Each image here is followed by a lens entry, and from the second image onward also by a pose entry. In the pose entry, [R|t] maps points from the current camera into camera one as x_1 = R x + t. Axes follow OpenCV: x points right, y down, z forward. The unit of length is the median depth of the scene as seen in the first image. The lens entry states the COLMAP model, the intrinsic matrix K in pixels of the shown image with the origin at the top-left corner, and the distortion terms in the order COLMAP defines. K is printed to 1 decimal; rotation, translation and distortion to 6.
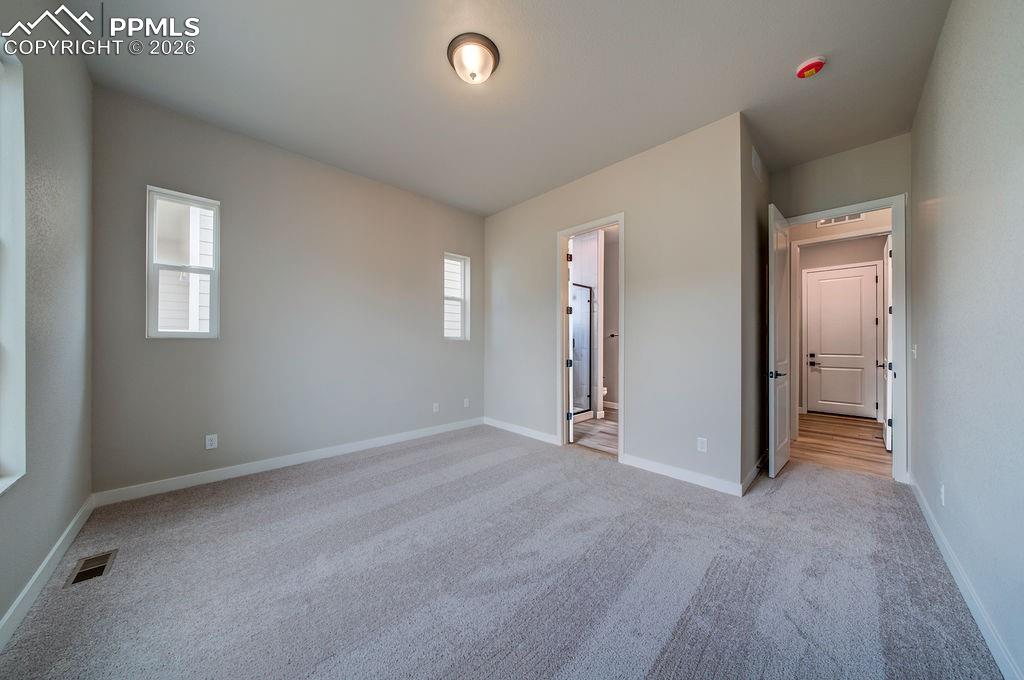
lens RADIAL K [[327.6, 0, 506.7], [0, 327.6, 343.0], [0, 0, 1]] dist [-0.009995, -0.000070]
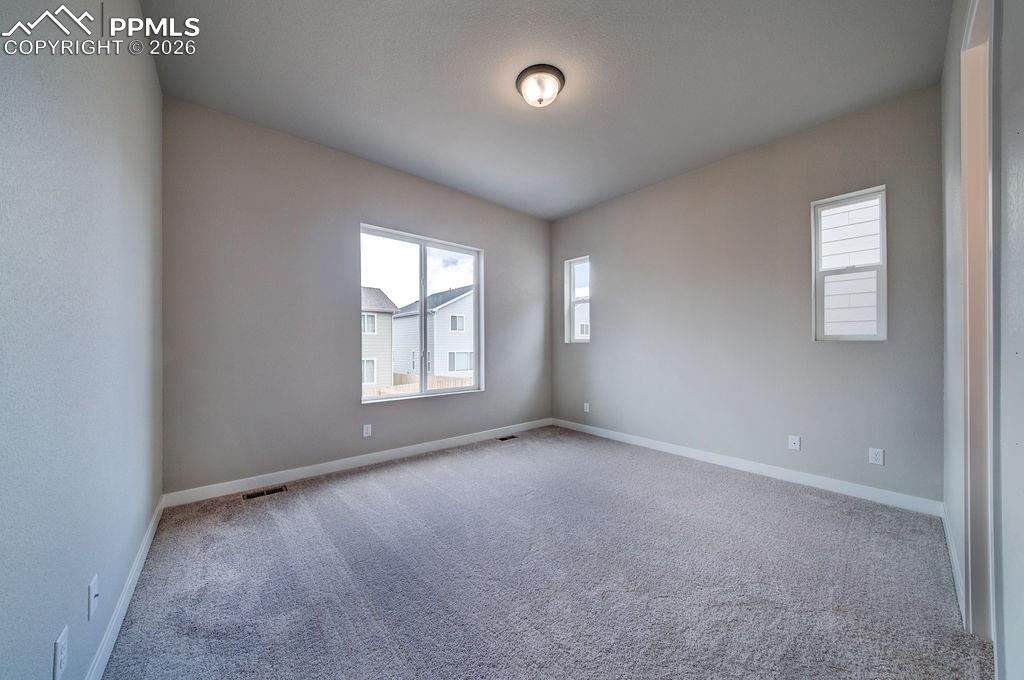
lens RADIAL K [[327.6, 0, 506.7], [0, 327.6, 343.0], [0, 0, 1]] dist [-0.009995, -0.000070]
pose [[-0.061435, -0.011689, -0.998043, 0.480826], [0.000543, 0.999931, -0.011745, 0.002126], [0.998111, -0.001263, -0.061424, 0.458612]]
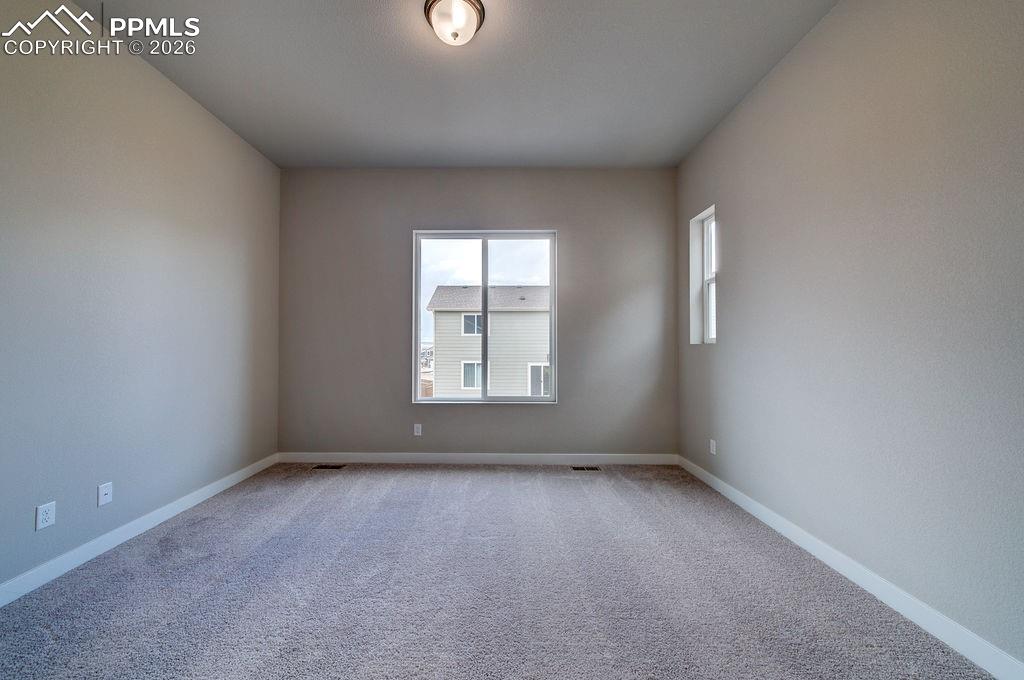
lens RADIAL K [[369.7, 0, 509.0], [0, 369.7, 342.8], [0, 0, 1]] dist [0.000554, -0.000006]
pose [[-0.678108, -0.017514, -0.734754, 0.241975], [-0.006431, 0.999819, -0.017897, 0.003120], [0.734935, -0.007411, -0.678098, 0.855522]]
